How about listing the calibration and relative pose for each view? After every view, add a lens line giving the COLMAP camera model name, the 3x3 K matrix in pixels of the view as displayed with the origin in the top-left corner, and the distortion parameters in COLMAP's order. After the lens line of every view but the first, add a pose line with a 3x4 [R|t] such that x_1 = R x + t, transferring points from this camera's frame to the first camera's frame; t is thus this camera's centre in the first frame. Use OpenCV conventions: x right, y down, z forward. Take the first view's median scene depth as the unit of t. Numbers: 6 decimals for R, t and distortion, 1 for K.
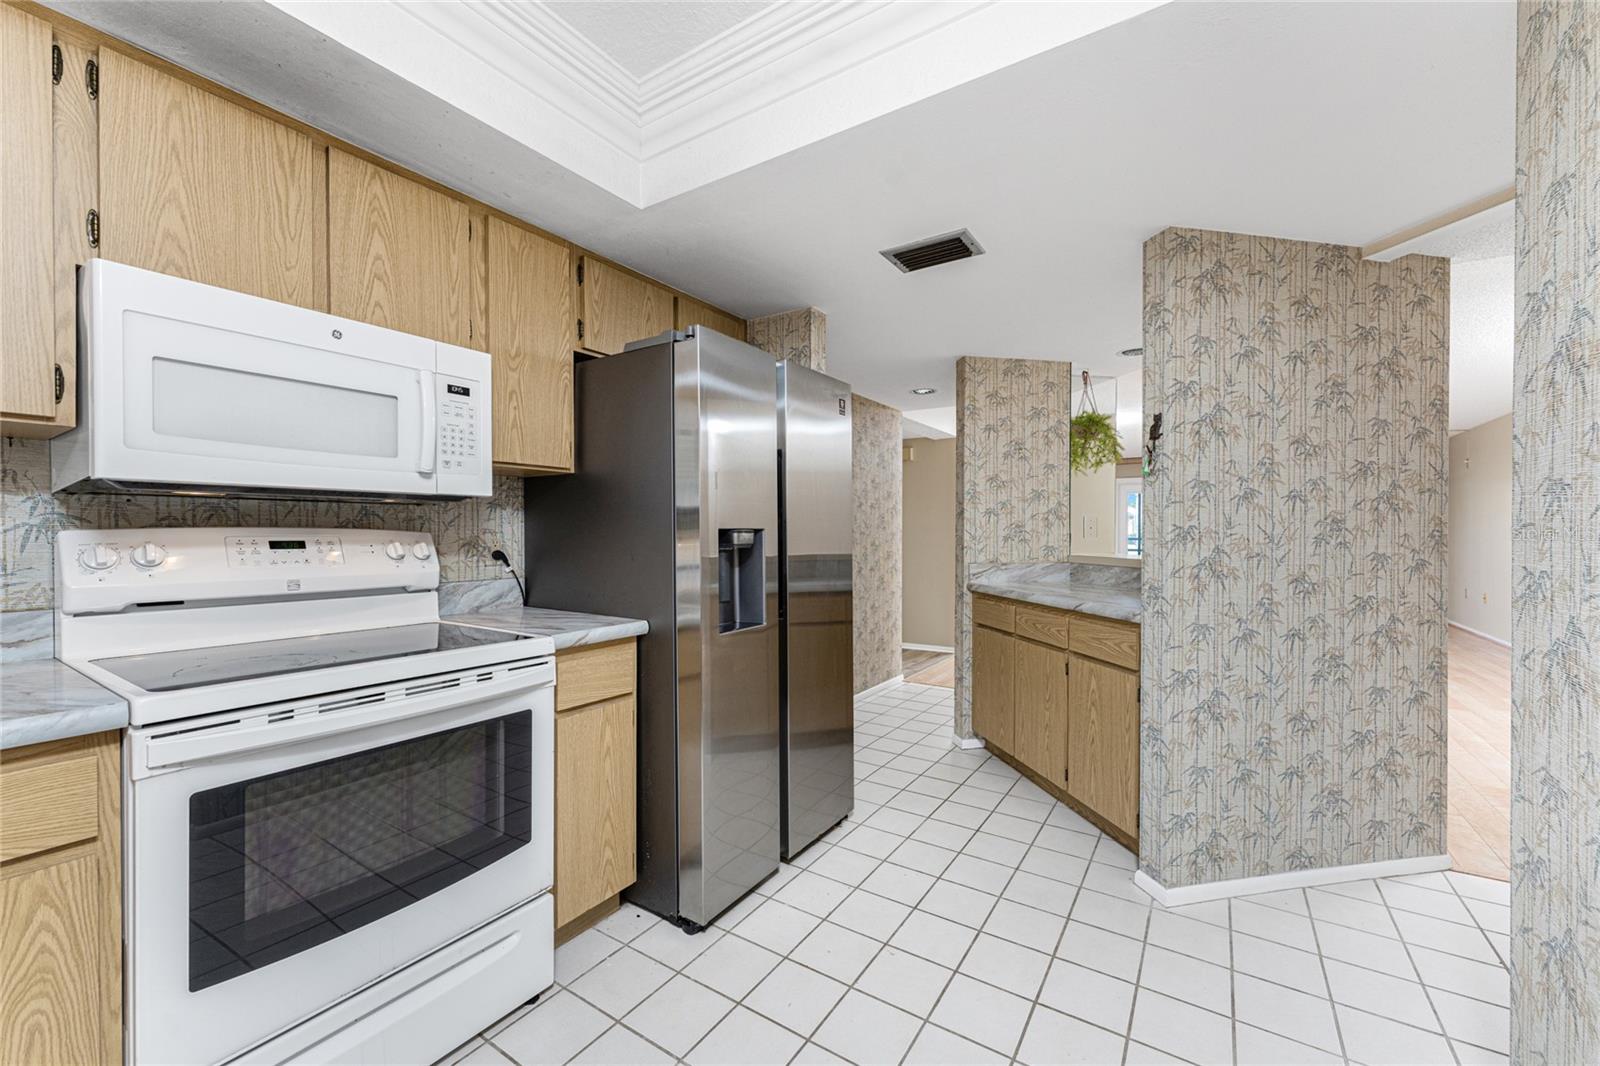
lens RADIAL K [[635.8, 0, 795.4], [0, 635.8, 537.9], [0, 0, 1]] dist [-0.000928, 0.000126]
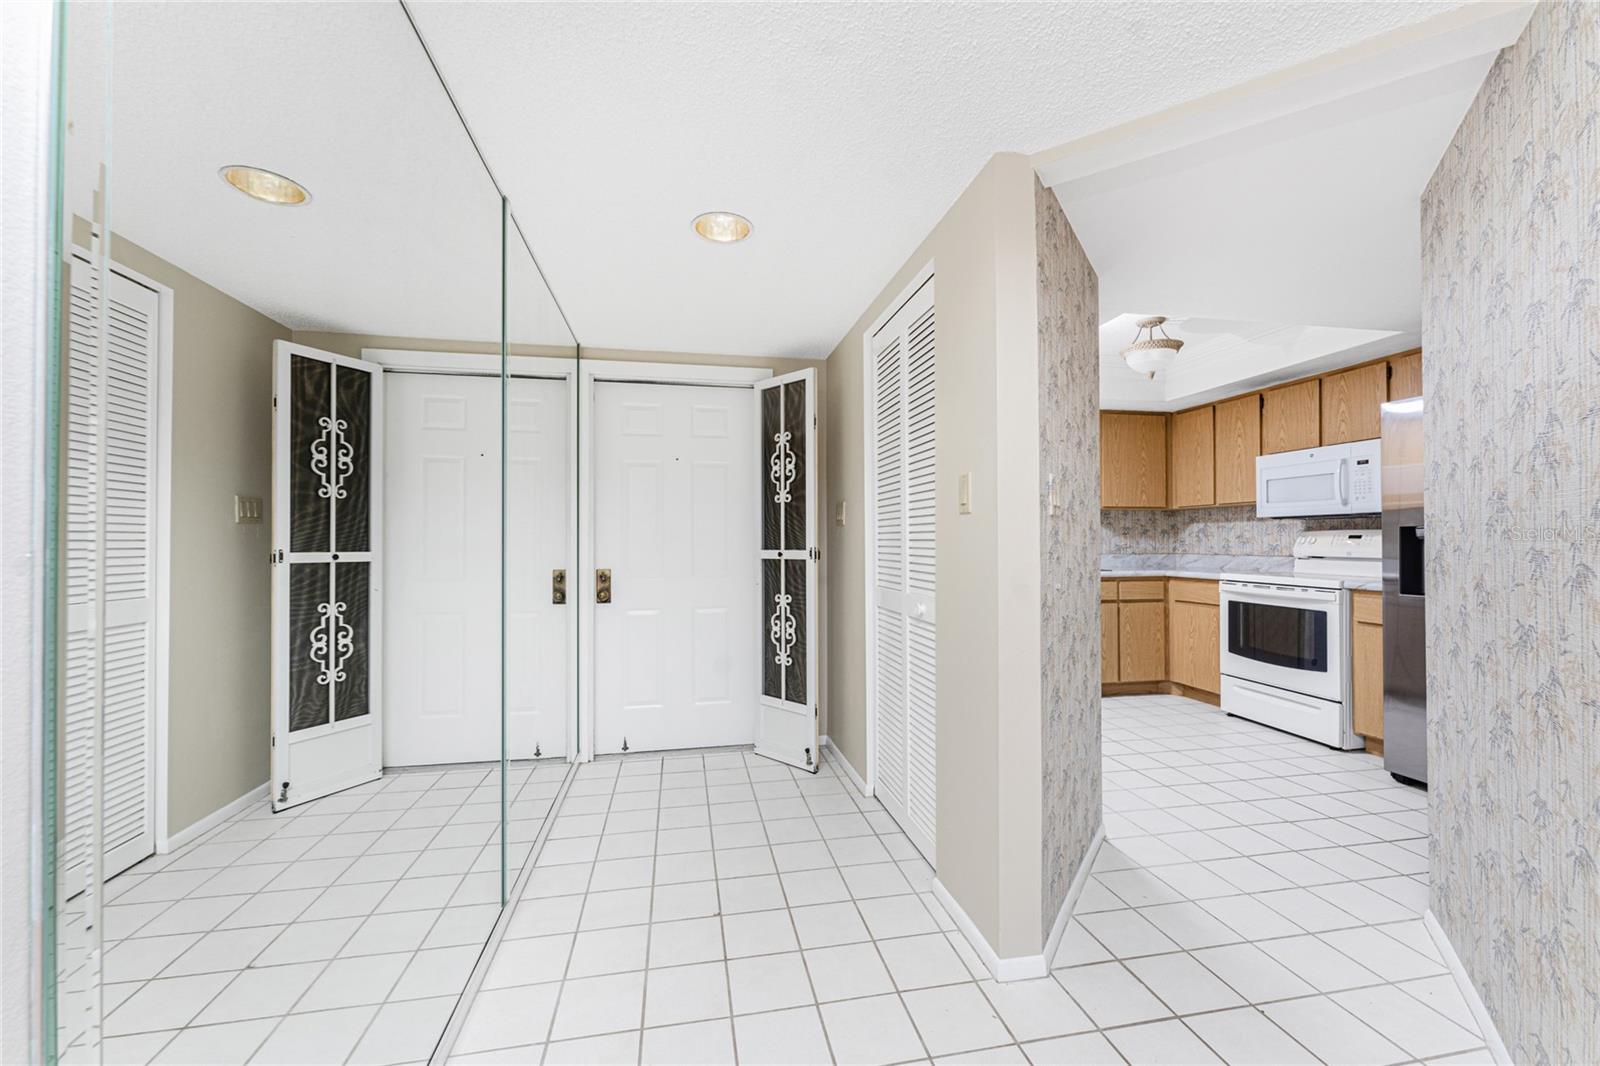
lens RADIAL K [[635.8, 0, 804.3], [0, 635.8, 539.0], [0, 0, 1]] dist [-0.000928, 0.000126]
pose [[-0.706235, -0.001543, -0.707976, 1.770318], [-0.004196, 0.999989, 0.002005, 0.017354], [0.707965, 0.004386, -0.706234, 0.937268]]
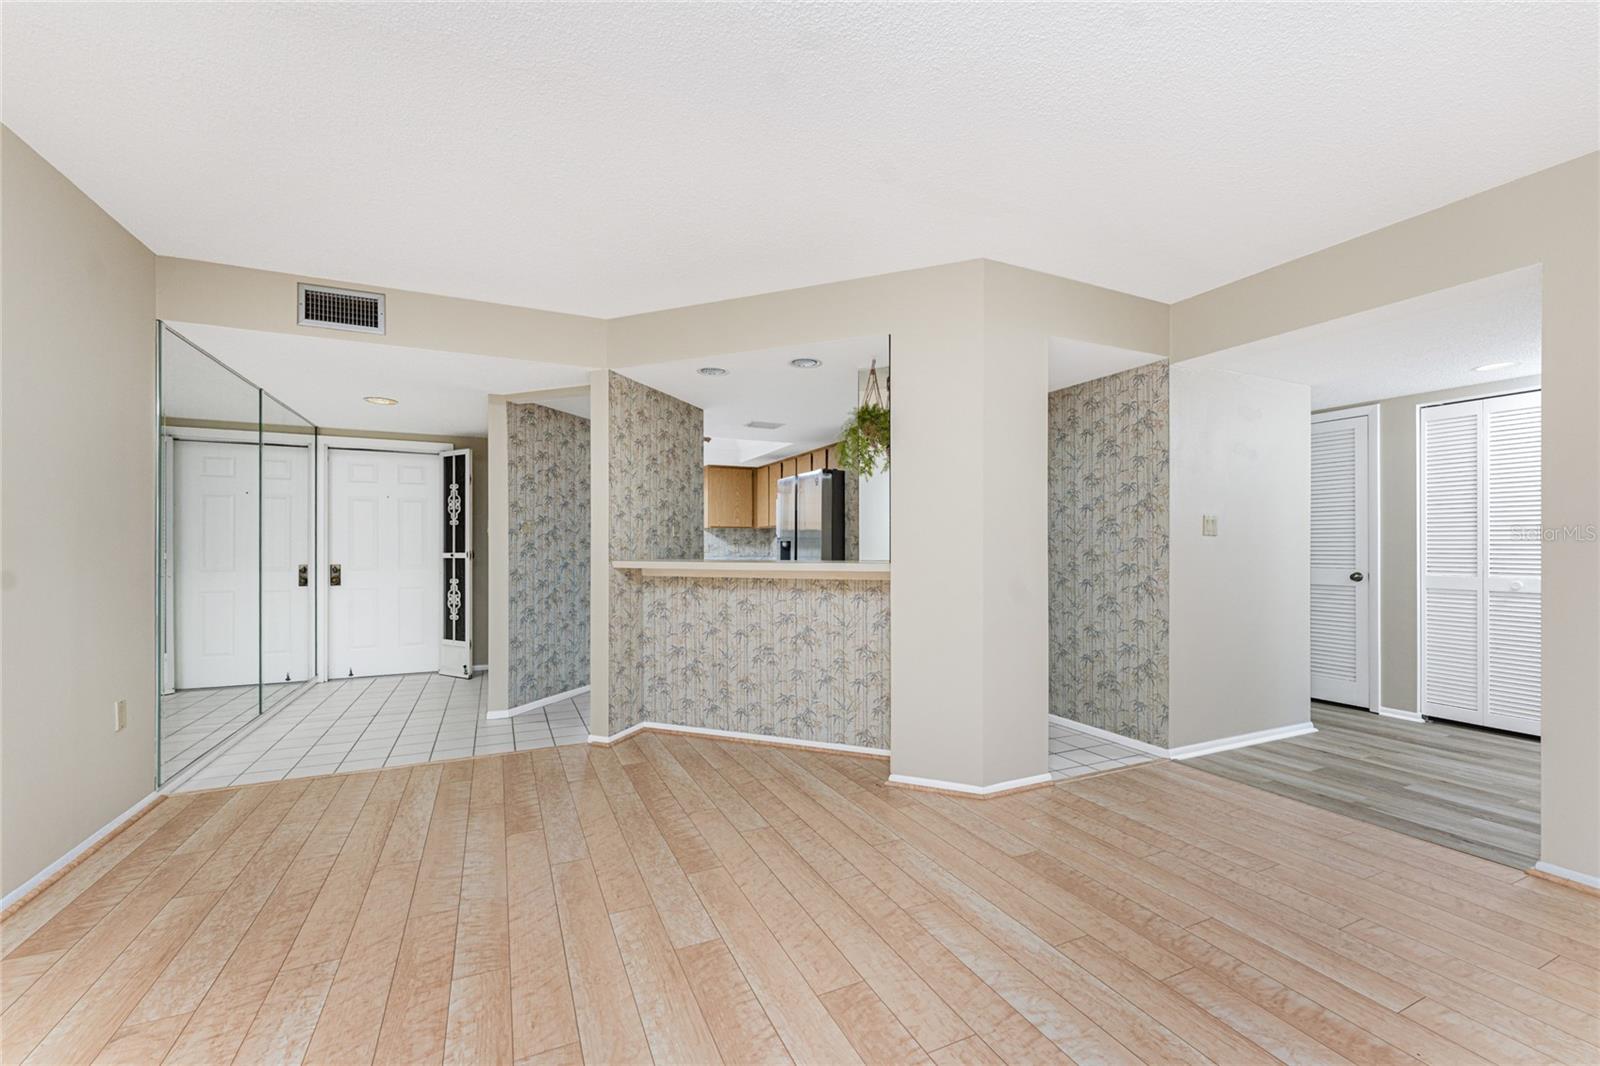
lens RADIAL K [[635.8, 0, 793.5], [0, 635.8, 551.3], [0, 0, 1]] dist [-0.000928, 0.000126]
pose [[-0.511257, 0.003473, -0.859421, 2.167985], [-0.009539, 0.999907, 0.009715, 0.005037], [0.859375, 0.013165, -0.511177, 2.097883]]
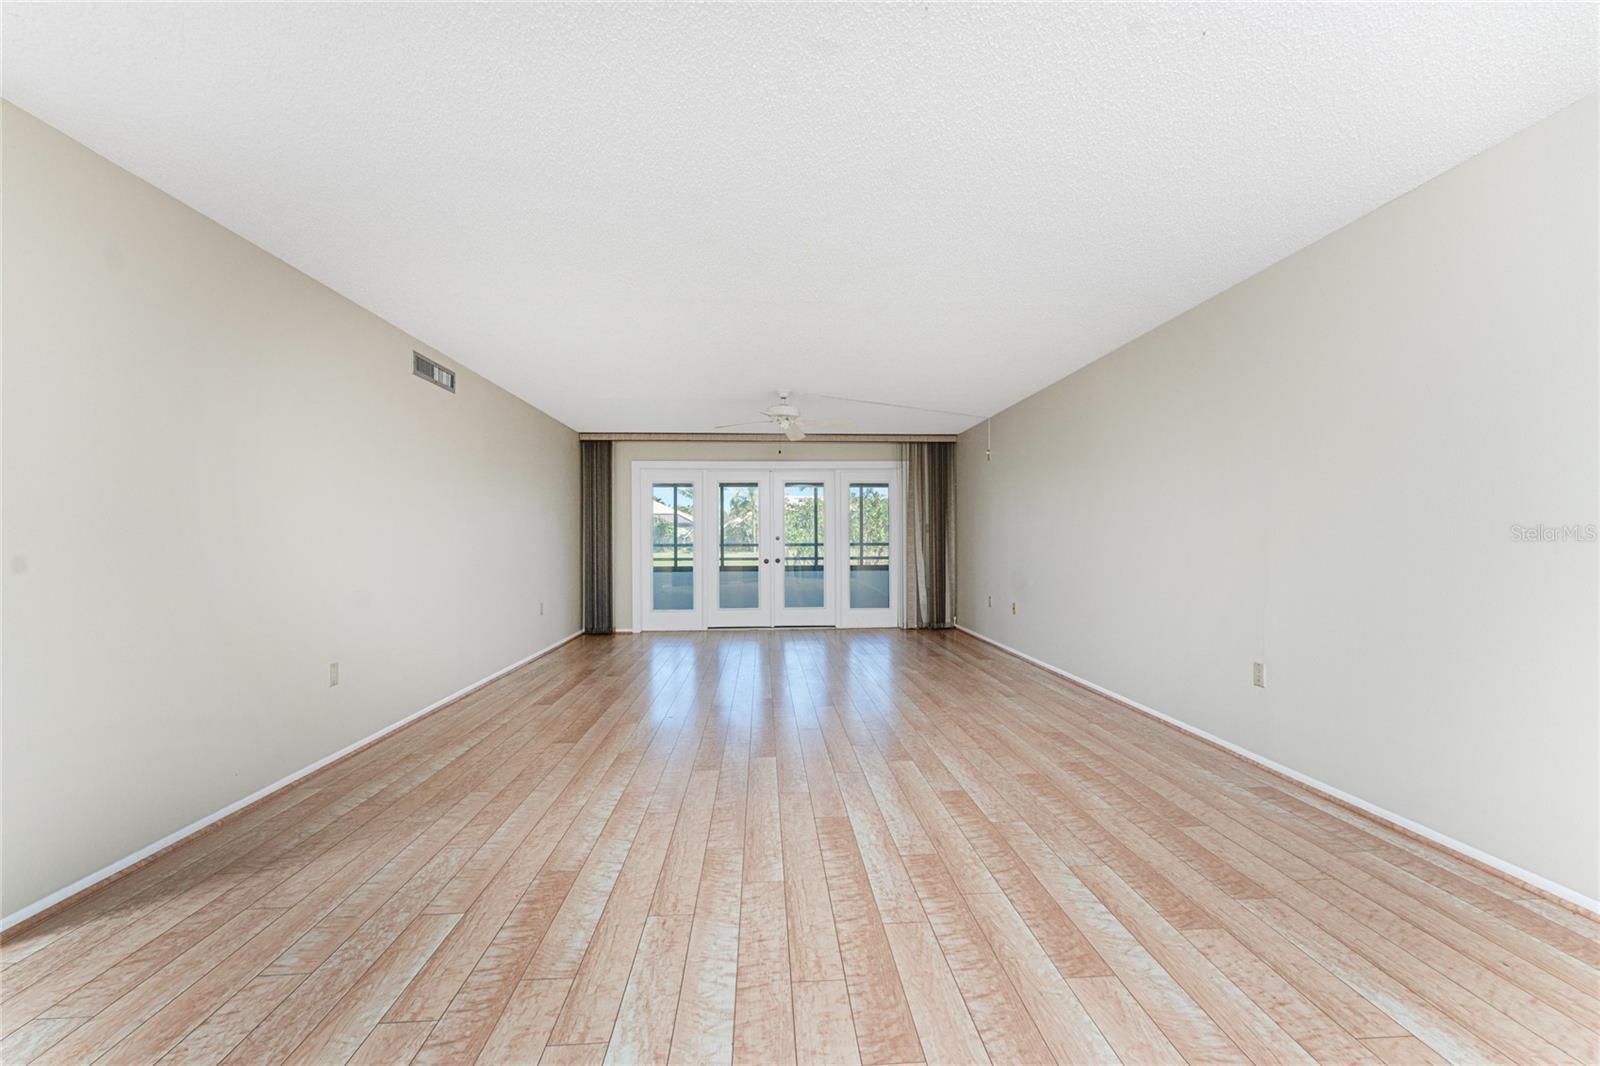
lens RADIAL K [[635.8, 0, 799.2], [0, 635.8, 537.7], [0, 0, 1]] dist [-0.000928, 0.000126]
pose [[0.791749, -0.005821, 0.610819, 1.219382], [0.014008, 0.999865, -0.008629, 0.008502], [-0.610687, 0.015388, 0.791723, 1.443697]]
